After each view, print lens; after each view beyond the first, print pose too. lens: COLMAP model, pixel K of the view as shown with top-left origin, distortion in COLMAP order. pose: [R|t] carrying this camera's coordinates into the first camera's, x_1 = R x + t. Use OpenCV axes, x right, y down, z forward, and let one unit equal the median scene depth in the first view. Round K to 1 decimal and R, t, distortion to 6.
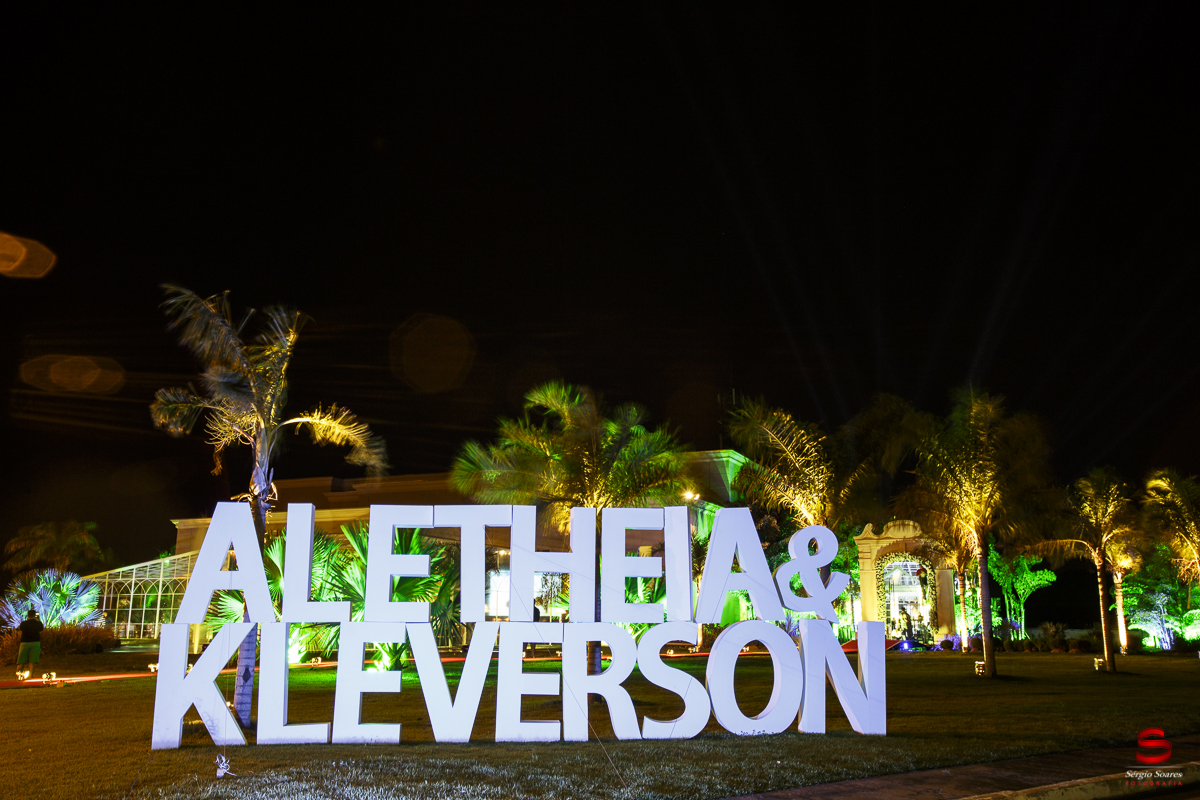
lens RADIAL K [[1056.1, 0, 600.0], [0, 1056.1, 400.0], [0, 0, 1]] dist [0.001568, 0.003180]
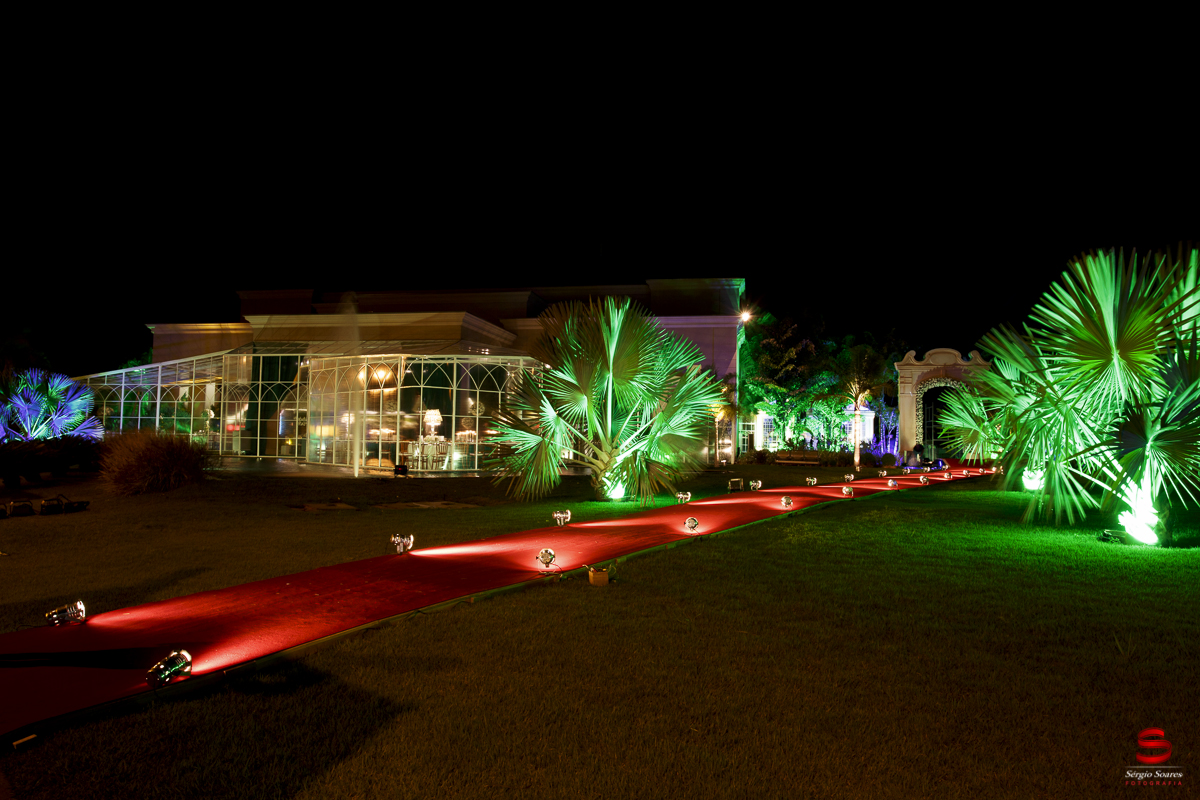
lens RADIAL K [[825.0, 0, 600.0], [0, 825.0, 400.0], [0, 0, 1]] dist [0.004097, 0.001607]
pose [[0.976370, 0.023726, 0.214801, -0.215103], [-0.057759, 0.986446, 0.153582, 0.056241], [-0.208245, -0.162359, 0.964507, 0.259598]]
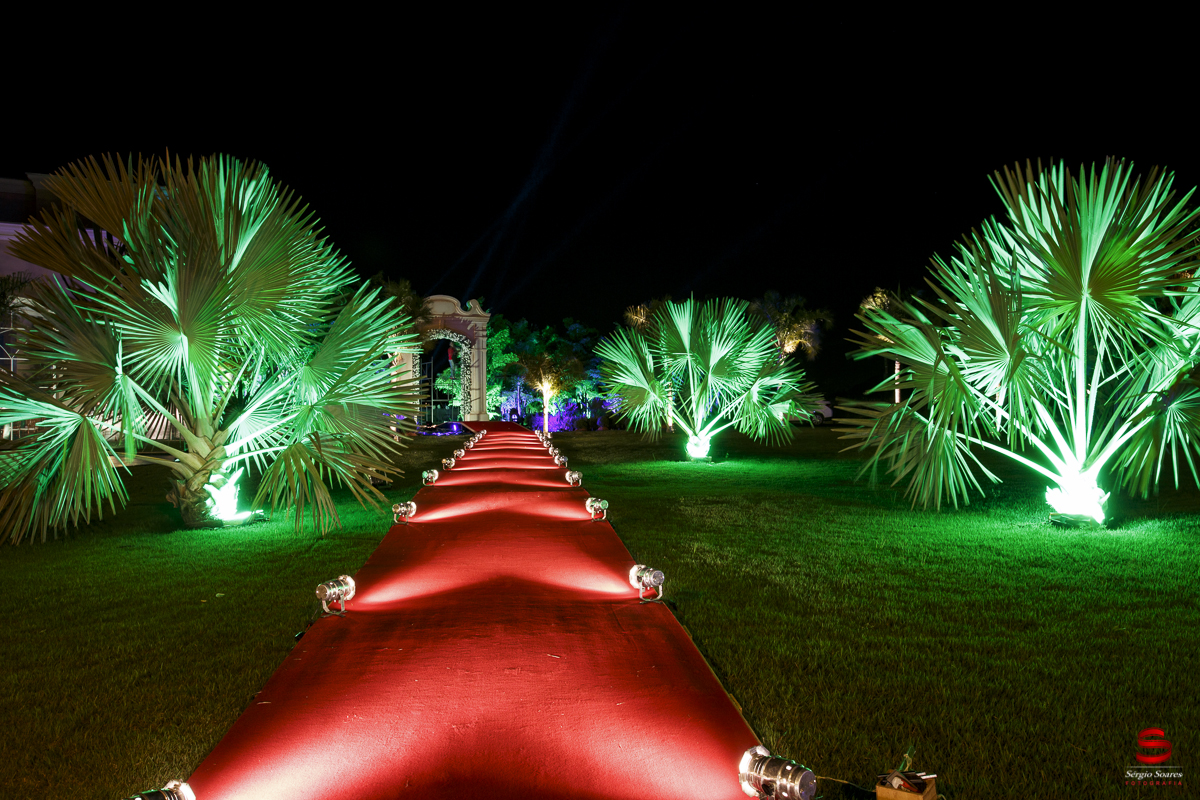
lens RADIAL K [[906.9, 0, 600.0], [0, 906.9, 400.0], [0, 0, 1]] dist [-0.003812, 0.004157]
pose [[0.617066, -0.005010, 0.786895, -0.244016], [-0.153301, 0.980055, 0.126456, 0.079233], [-0.771834, -0.198664, 0.603991, 0.381019]]
